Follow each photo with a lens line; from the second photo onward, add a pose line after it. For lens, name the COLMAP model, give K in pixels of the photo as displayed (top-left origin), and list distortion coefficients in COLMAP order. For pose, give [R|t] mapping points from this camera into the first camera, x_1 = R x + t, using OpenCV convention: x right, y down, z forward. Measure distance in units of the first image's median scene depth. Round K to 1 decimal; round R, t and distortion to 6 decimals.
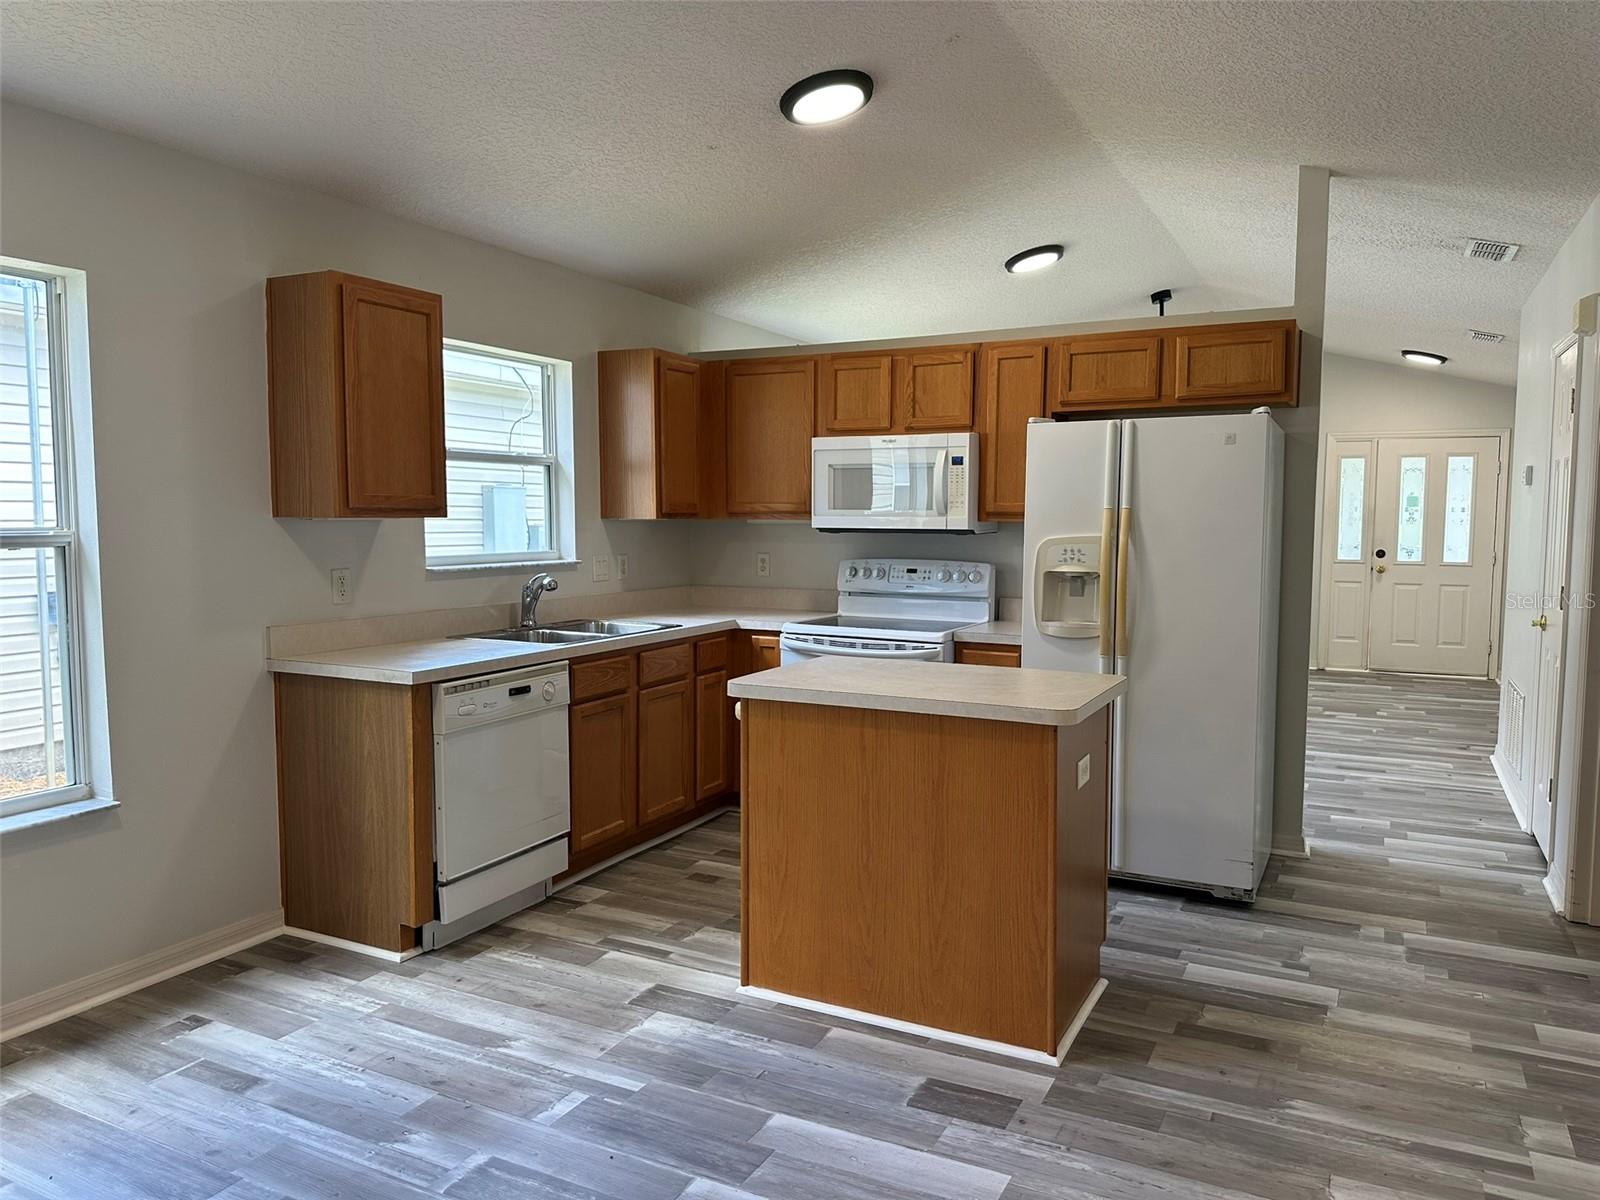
lens RADIAL K [[1104.0, 0, 806.1], [0, 1104.0, 579.1], [0, 0, 1]] dist [0.050253, -0.055355]
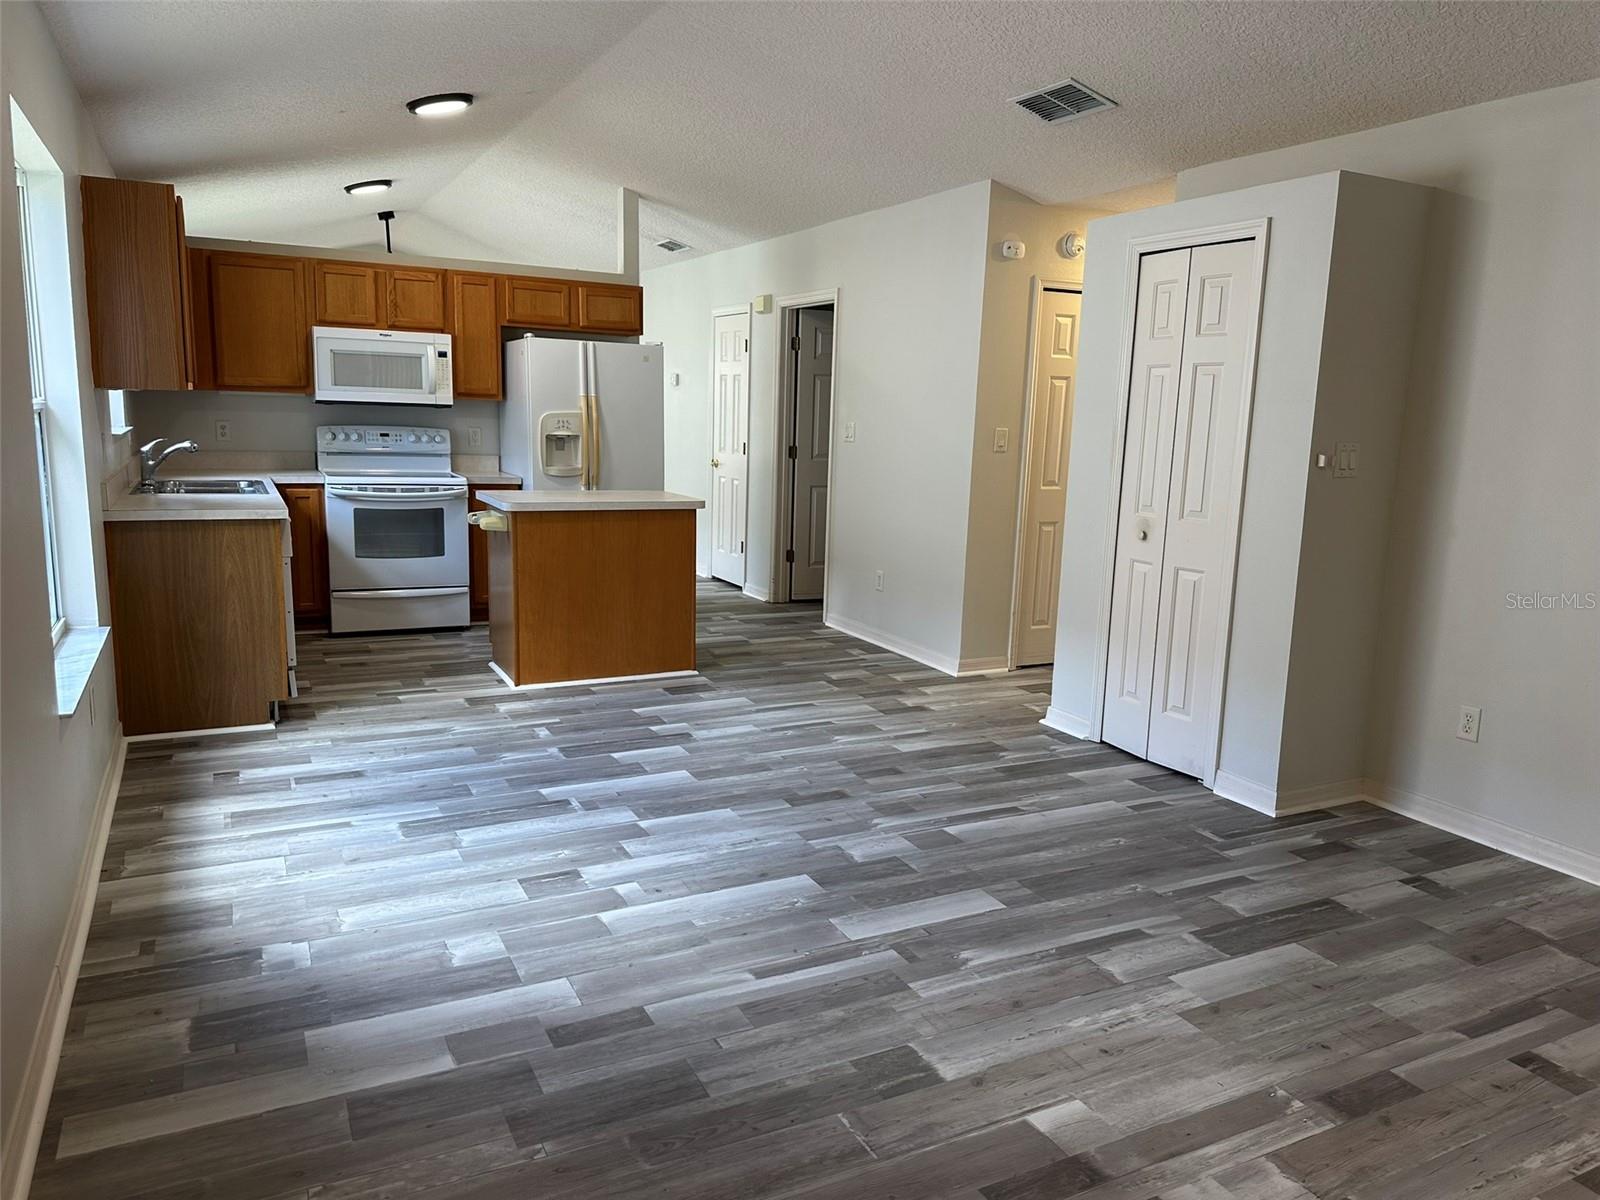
lens RADIAL K [[1104.0, 0, 806.1], [0, 1104.0, 579.1], [0, 0, 1]] dist [0.050253, -0.055355]
pose [[0.581099, -0.106056, 0.806893, -1.012179], [0.012578, 0.992524, 0.121397, 0.012369], [-0.813736, -0.060395, 0.578088, -0.264729]]
